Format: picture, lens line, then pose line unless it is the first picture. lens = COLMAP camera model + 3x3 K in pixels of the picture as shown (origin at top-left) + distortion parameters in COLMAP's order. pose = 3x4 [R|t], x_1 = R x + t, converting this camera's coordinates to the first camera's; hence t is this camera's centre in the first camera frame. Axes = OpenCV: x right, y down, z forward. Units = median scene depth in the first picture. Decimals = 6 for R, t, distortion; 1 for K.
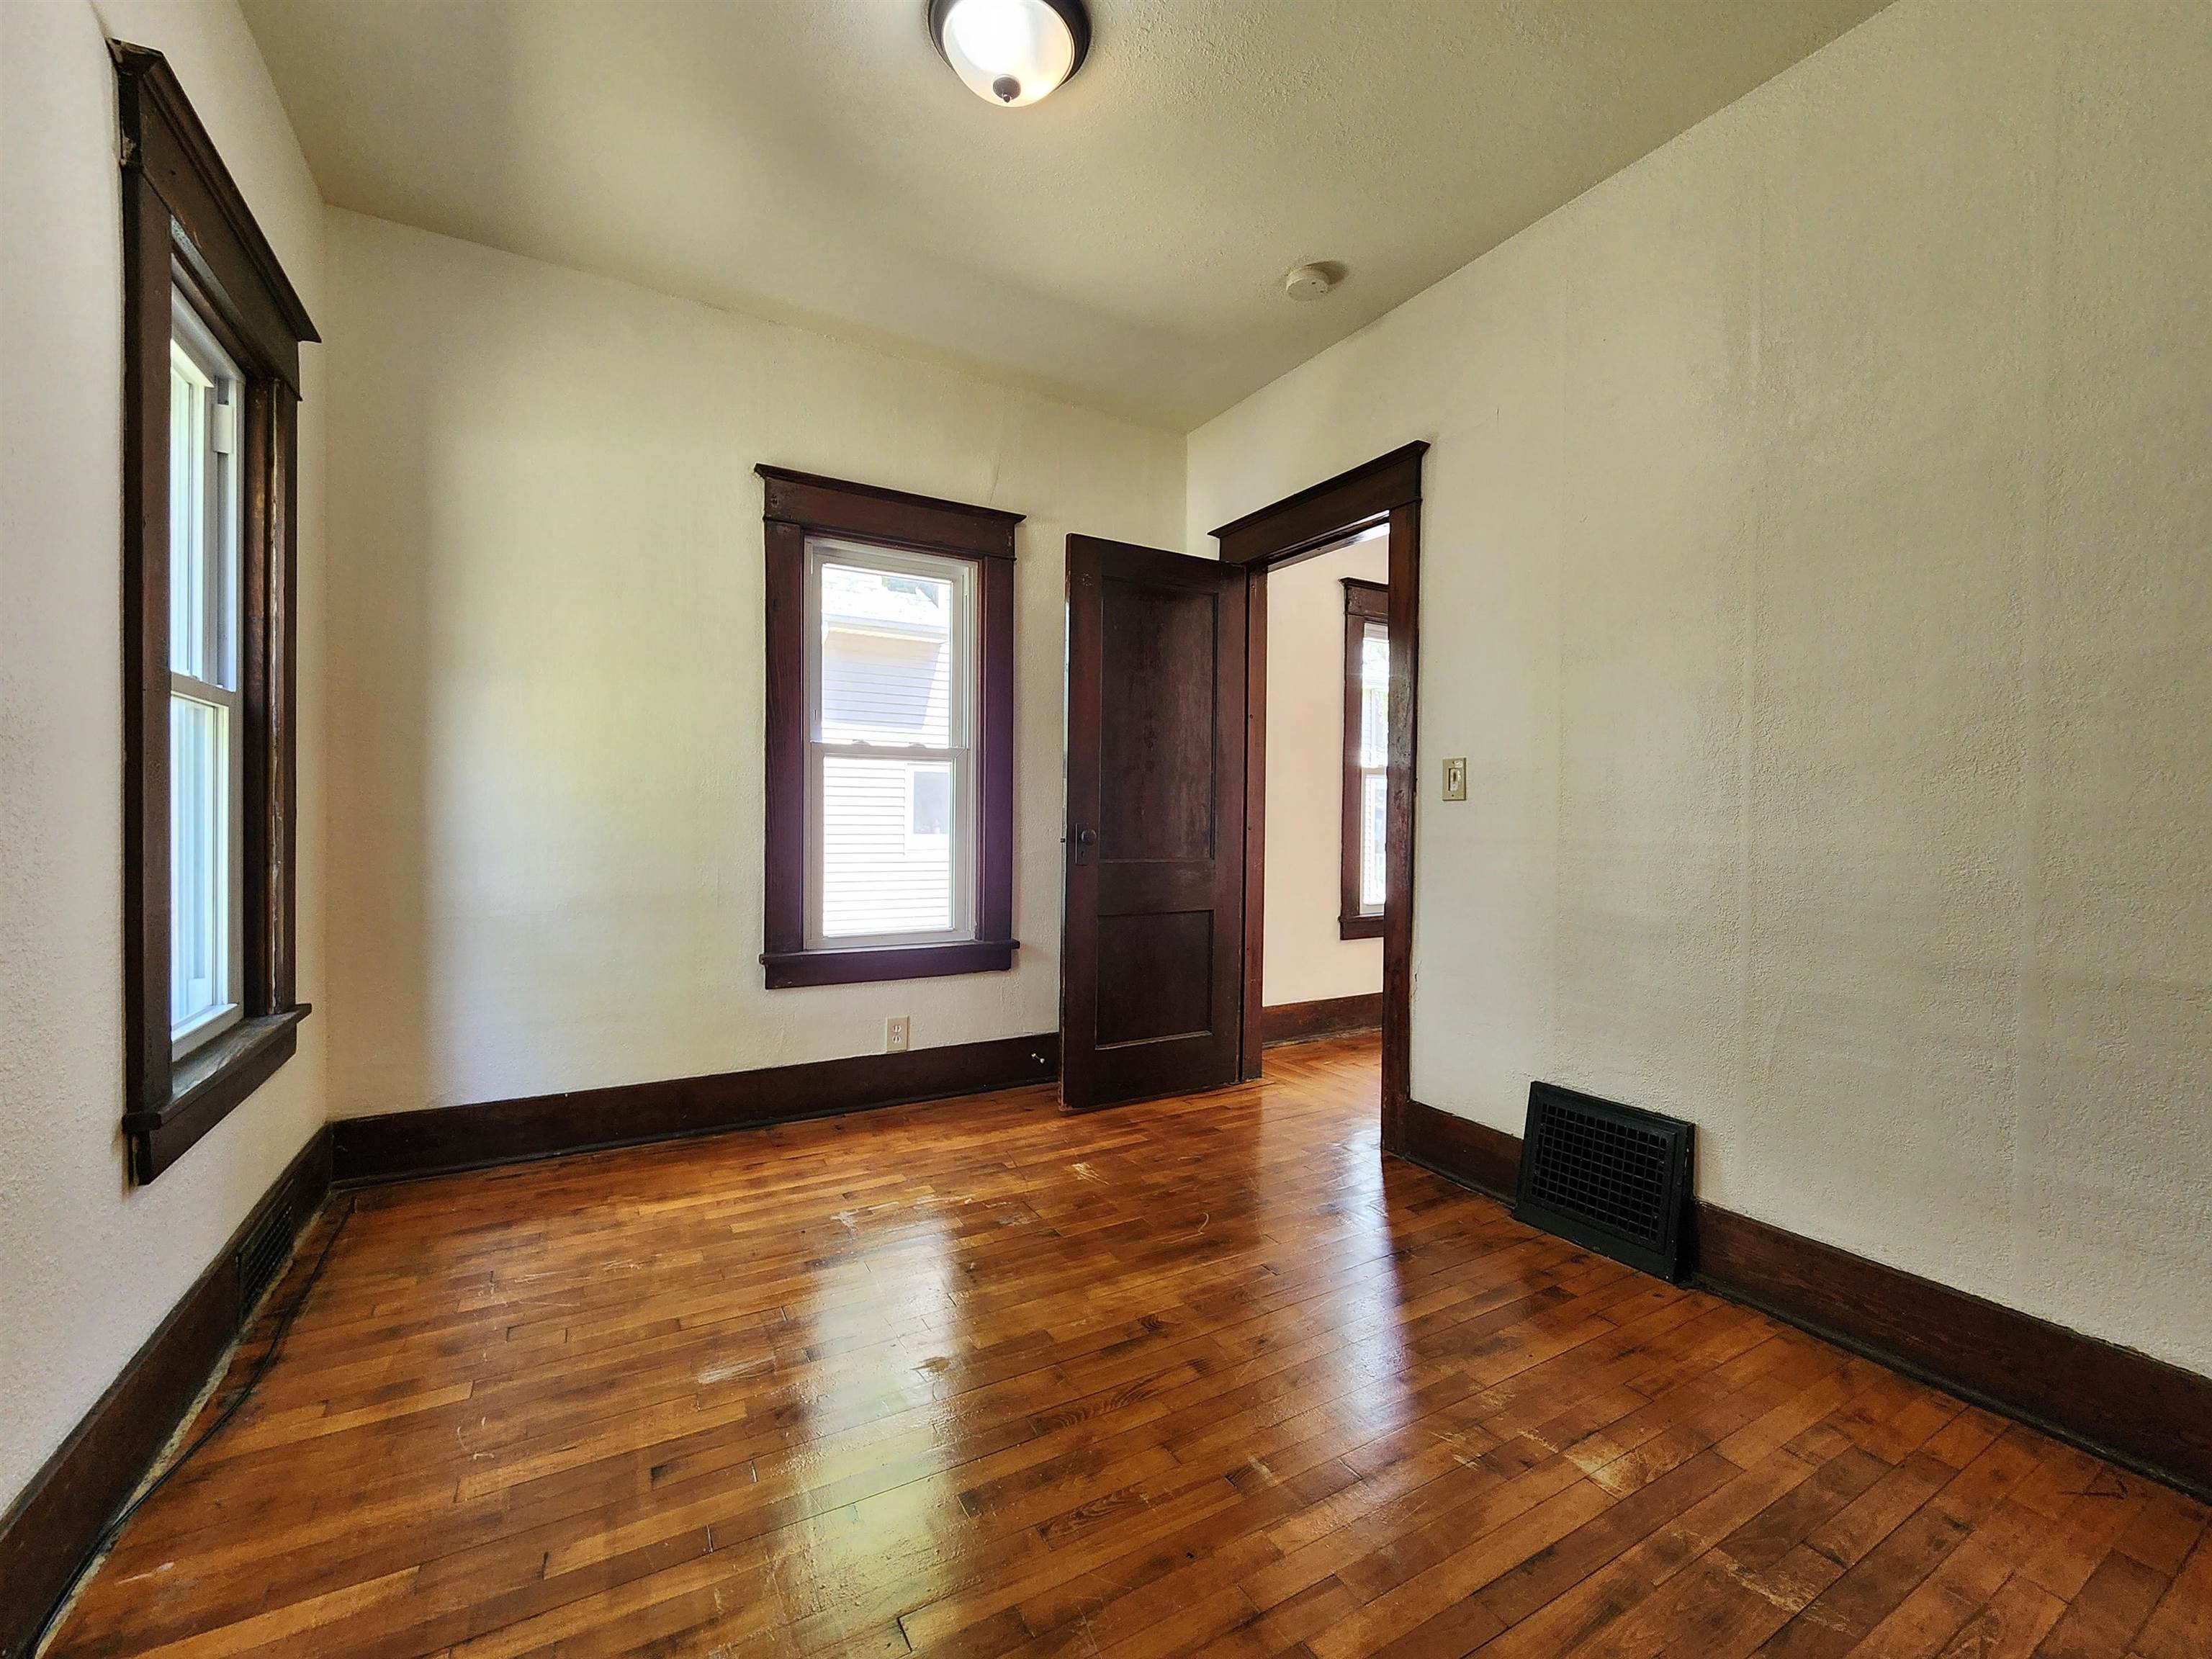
lens RADIAL K [[933.9, 0, 1106.0], [0, 933.9, 829.5], [0, 0, 1]] dist [-0.001144, -0.000430]
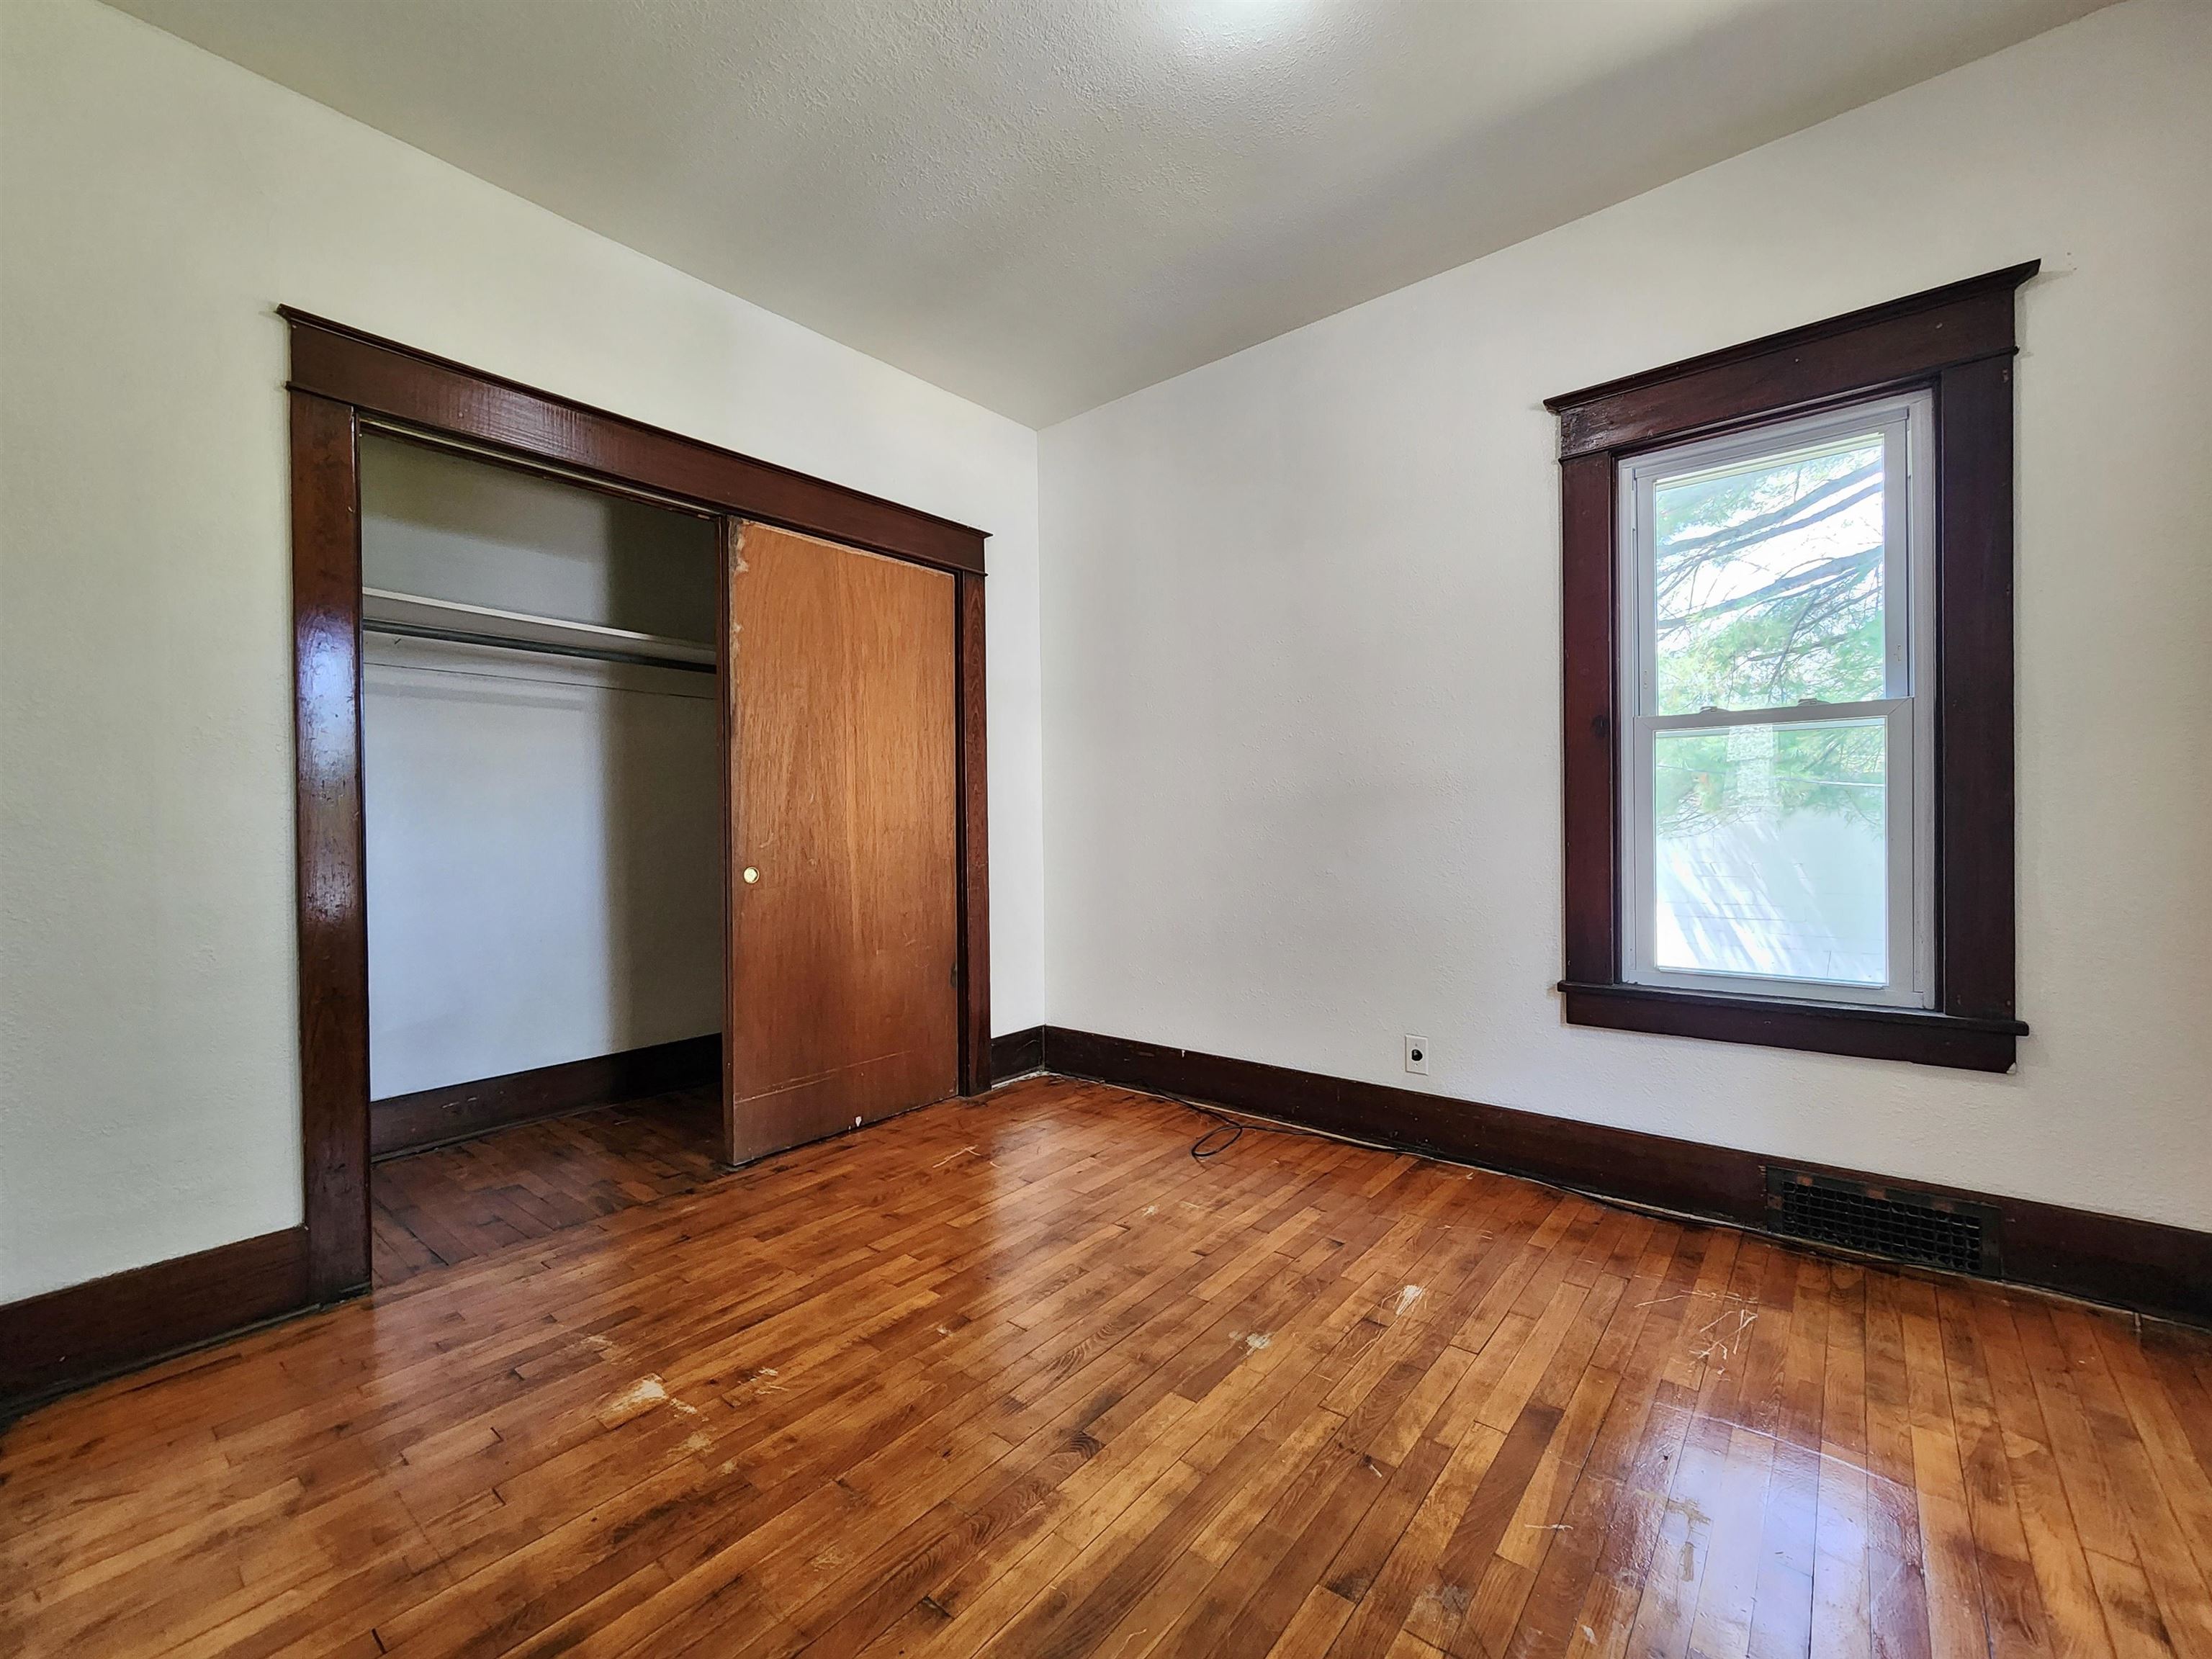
lens RADIAL K [[933.9, 0, 1106.0], [0, 933.9, 829.5], [0, 0, 1]] dist [-0.001144, -0.000430]
pose [[-0.939622, 0.001458, -0.342211, 0.349357], [-0.003029, 0.999916, 0.012576, -0.009311], [0.342200, 0.012853, -0.939539, 2.002972]]
